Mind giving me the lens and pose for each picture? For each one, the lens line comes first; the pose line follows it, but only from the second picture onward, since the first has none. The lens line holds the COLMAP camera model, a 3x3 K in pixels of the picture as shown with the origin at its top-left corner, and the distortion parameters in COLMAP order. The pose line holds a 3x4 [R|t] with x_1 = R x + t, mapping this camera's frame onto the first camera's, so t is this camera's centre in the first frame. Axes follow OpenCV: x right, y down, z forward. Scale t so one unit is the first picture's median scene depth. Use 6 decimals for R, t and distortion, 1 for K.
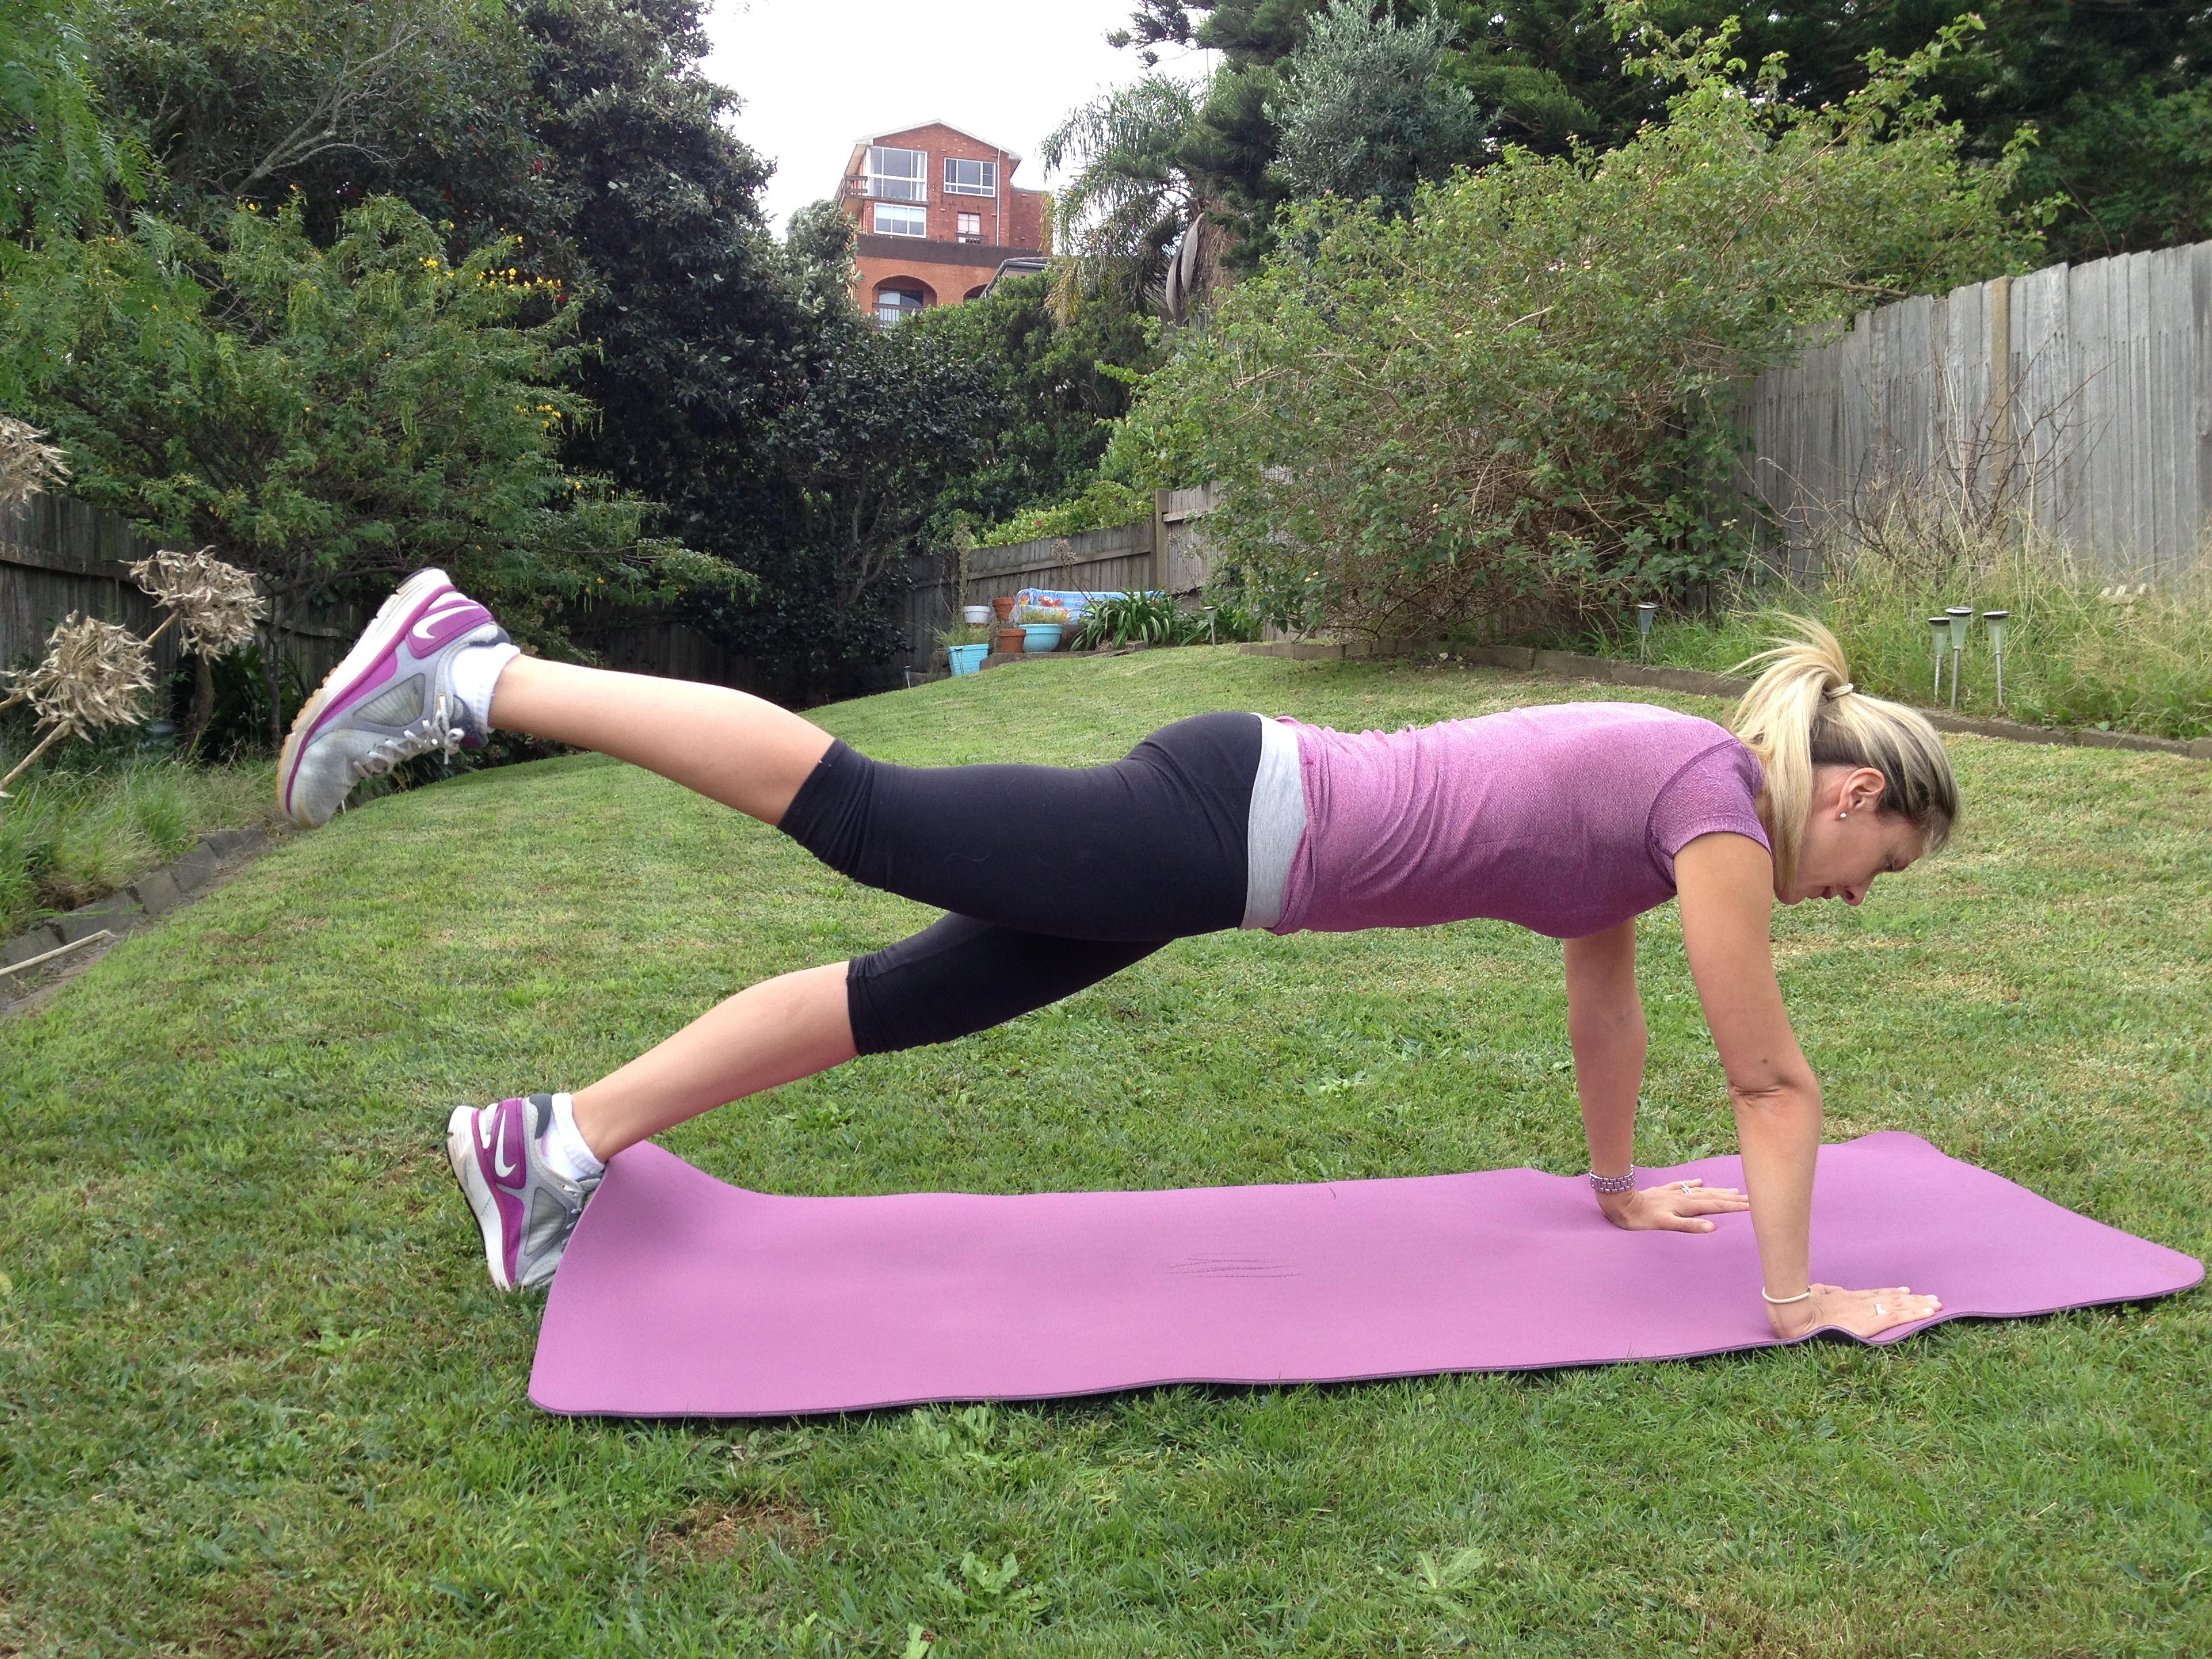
lens RADIAL K [[2061.1, 0, 1099.4], [0, 2061.1, 834.5], [0, 0, 1]] dist [0.152778, -0.328465]
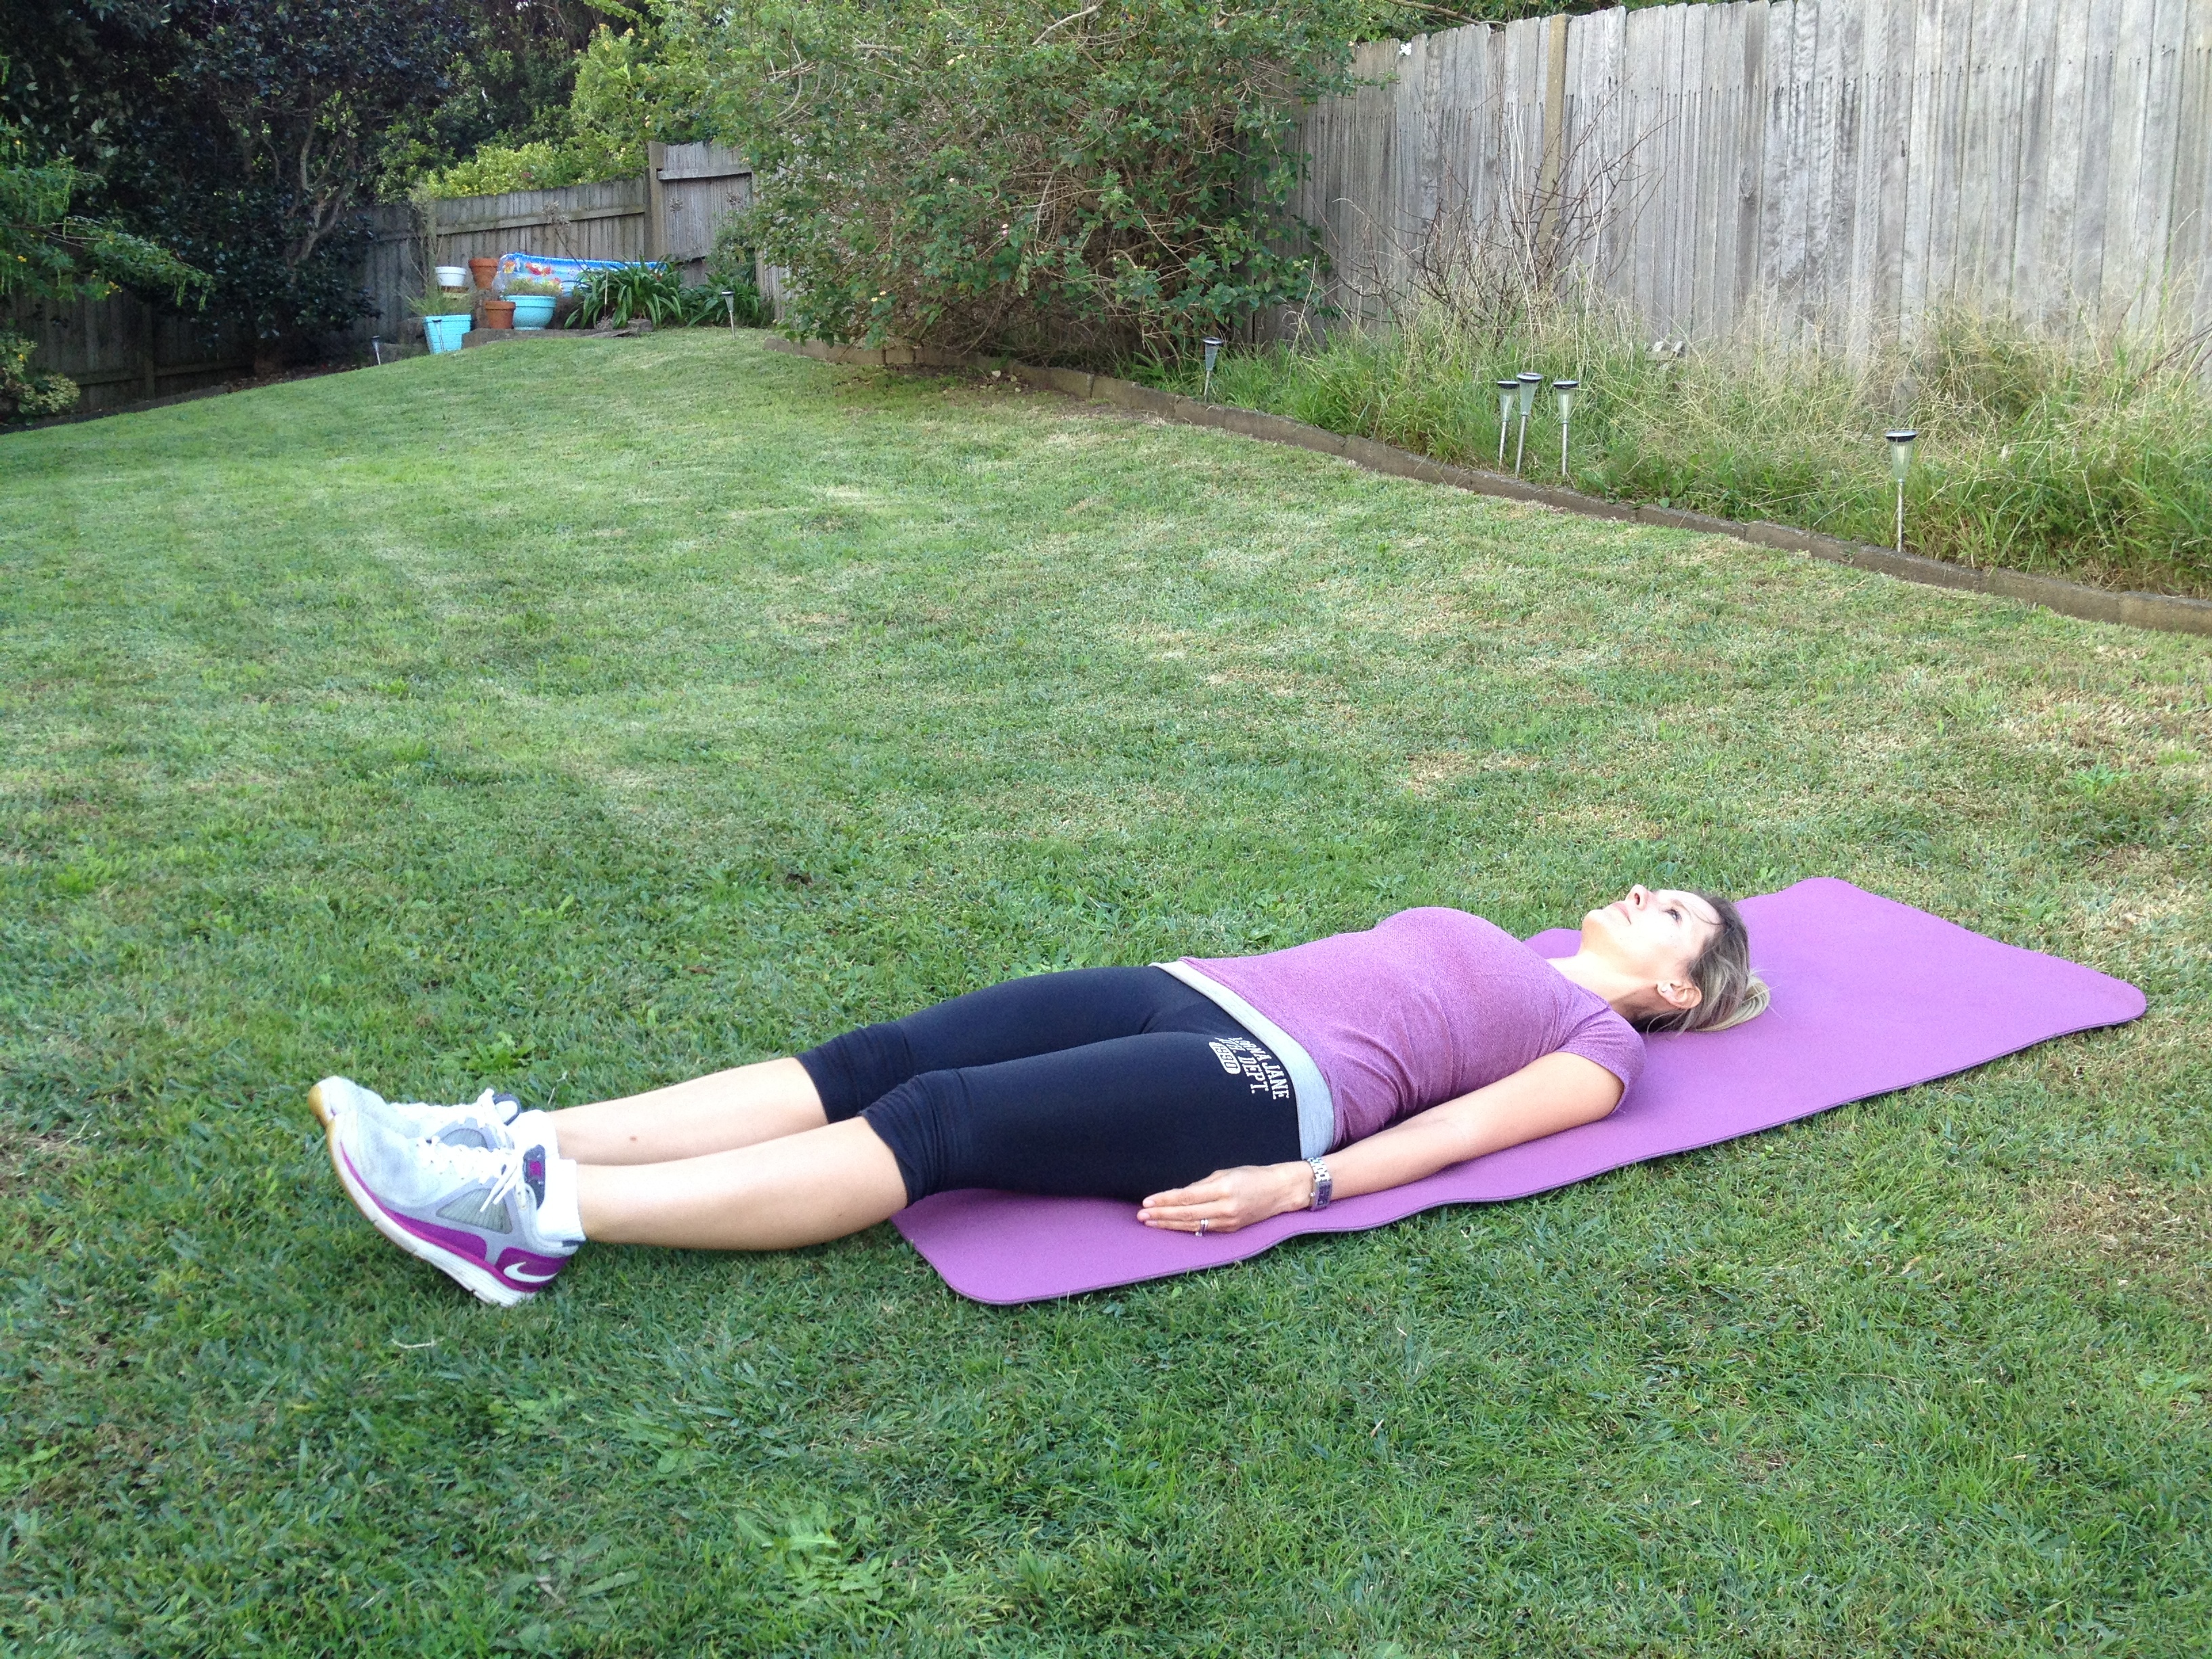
lens RADIAL K [[2054.7, 0, 1106.7], [0, 2054.7, 848.3], [0, 0, 1]] dist [0.155492, -0.342801]
pose [[0.969206, -0.032777, 0.244059, -0.067282], [-0.008339, 0.986165, 0.165558, -0.070625], [-0.246109, -0.162495, 0.955524, 0.069780]]
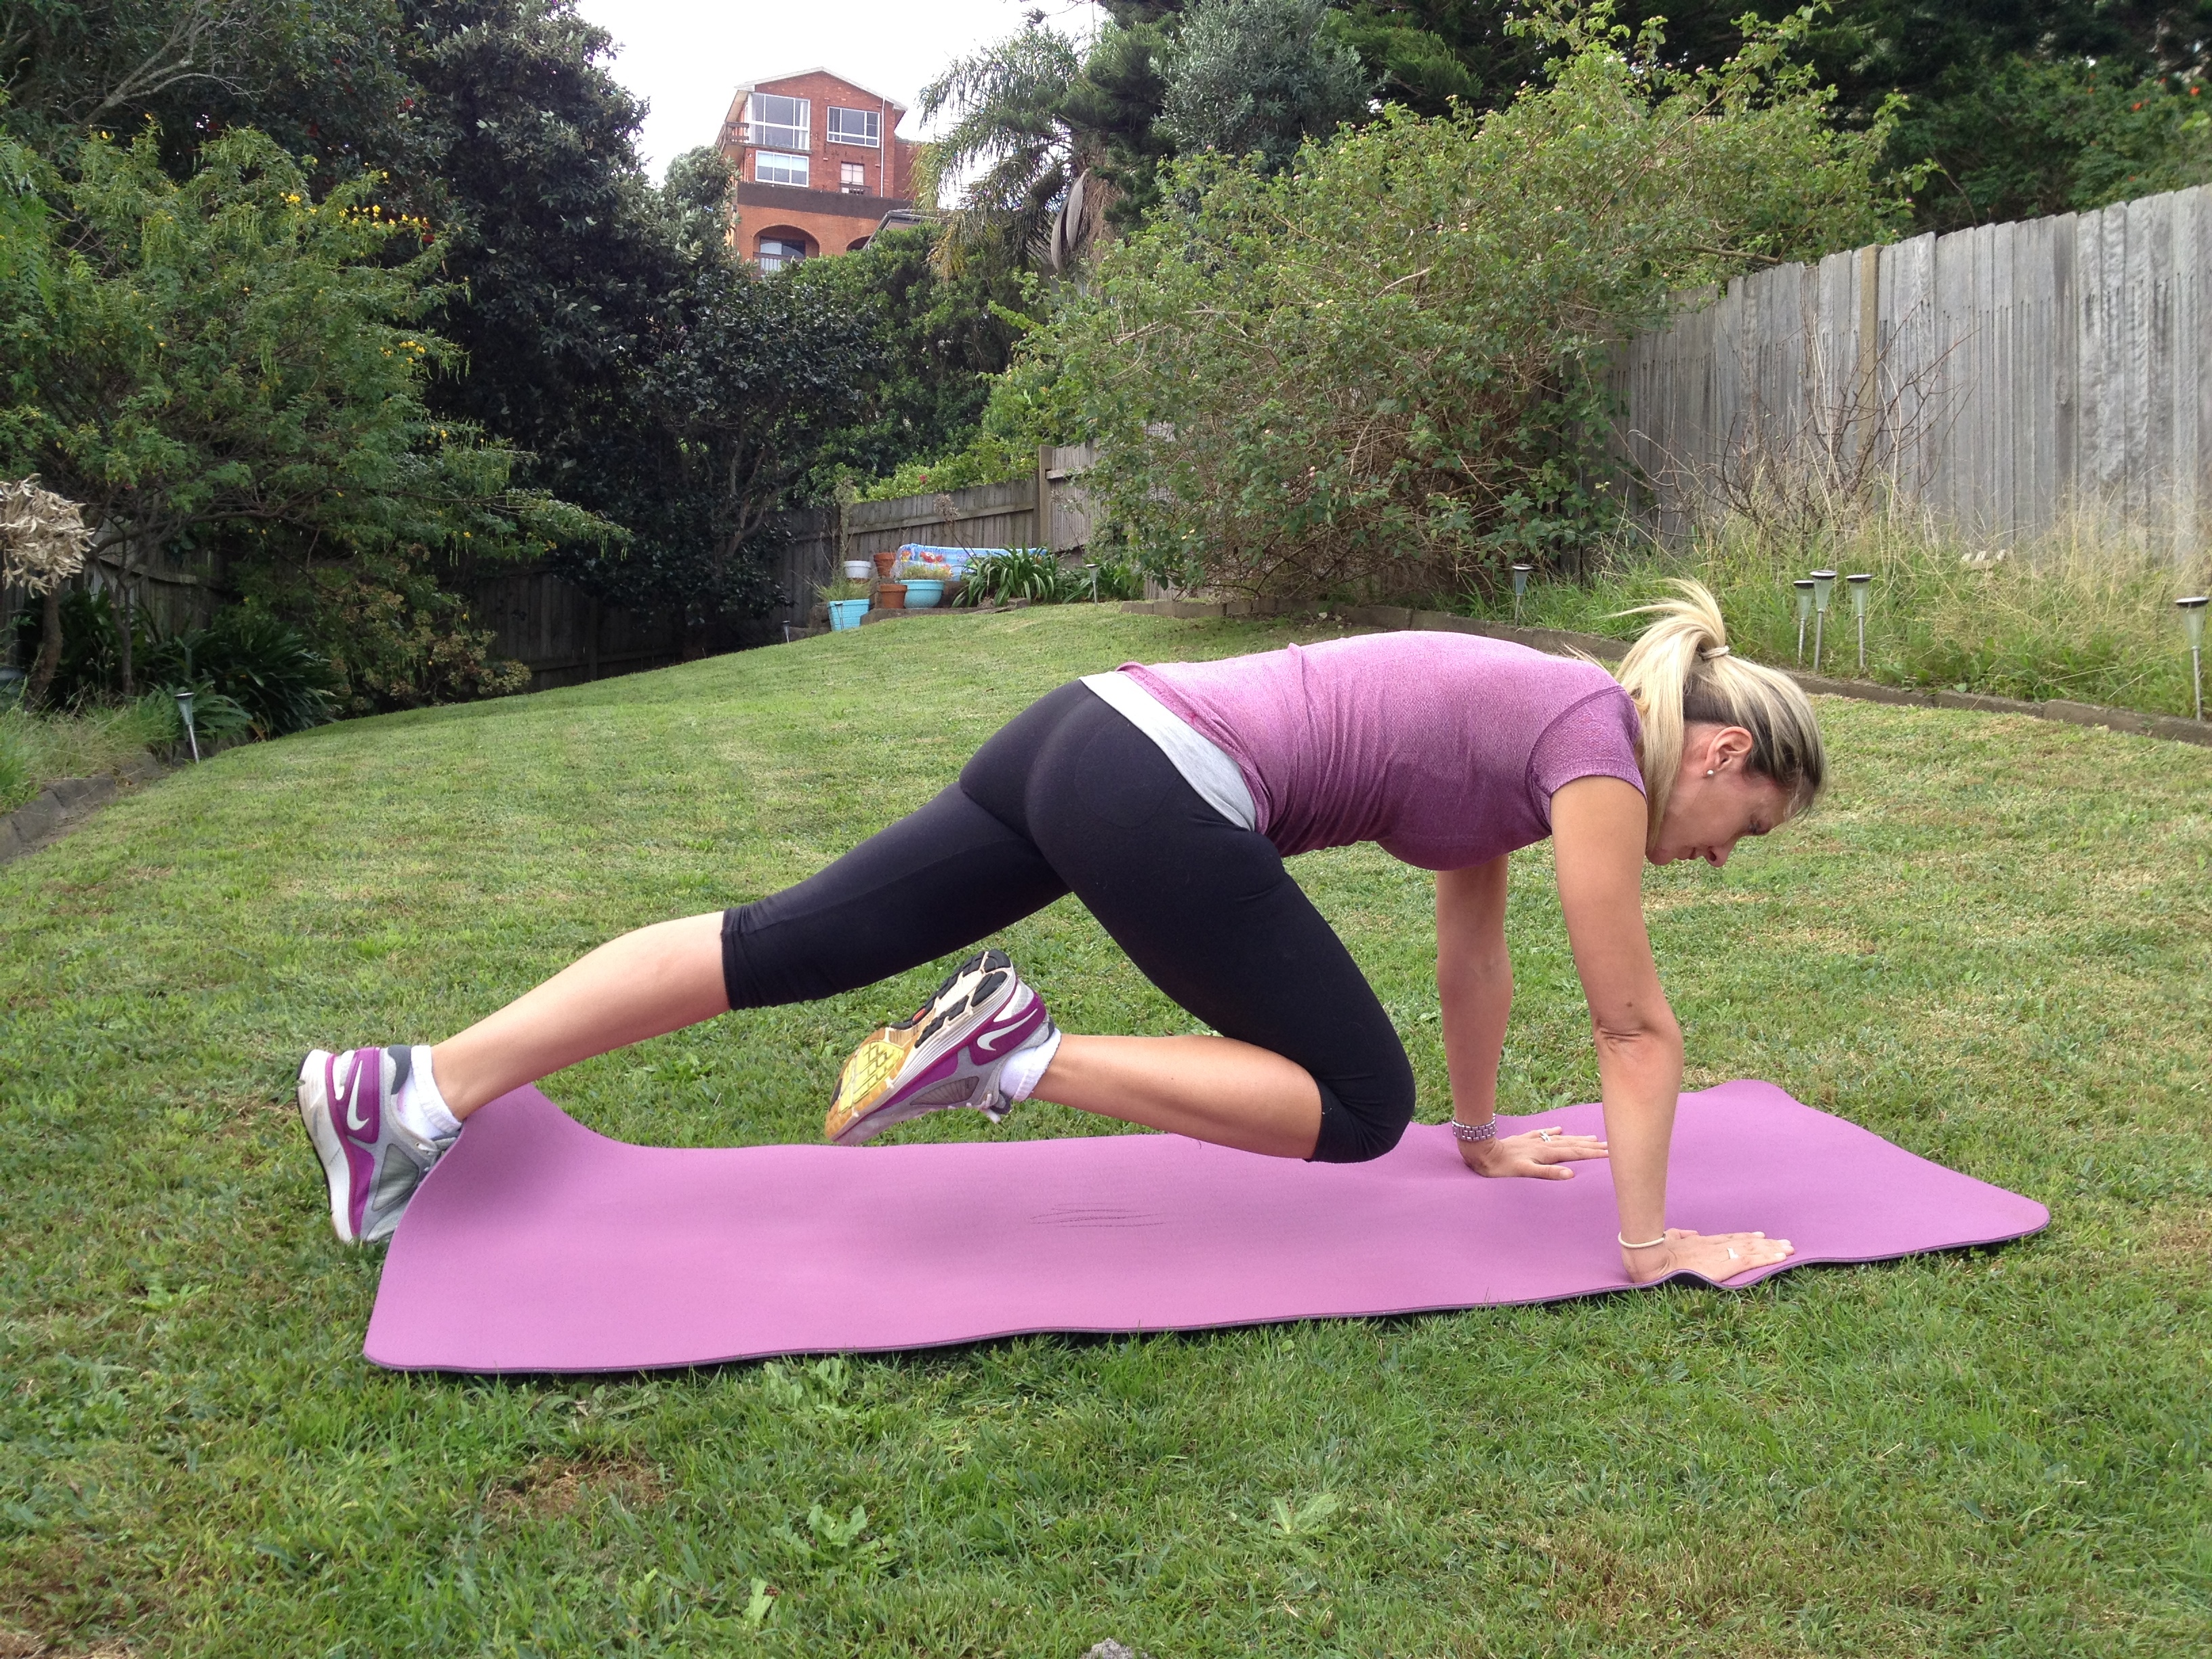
lens RADIAL K [[2061.1, 0, 1099.4], [0, 2061.1, 834.5], [0, 0, 1]] dist [0.152778, -0.328465]
pose [[0.998388, 0.005411, 0.056497, 0.005052], [-0.006503, 0.999795, 0.019150, 0.003817], [-0.056382, -0.019487, 0.998219, 0.008431]]
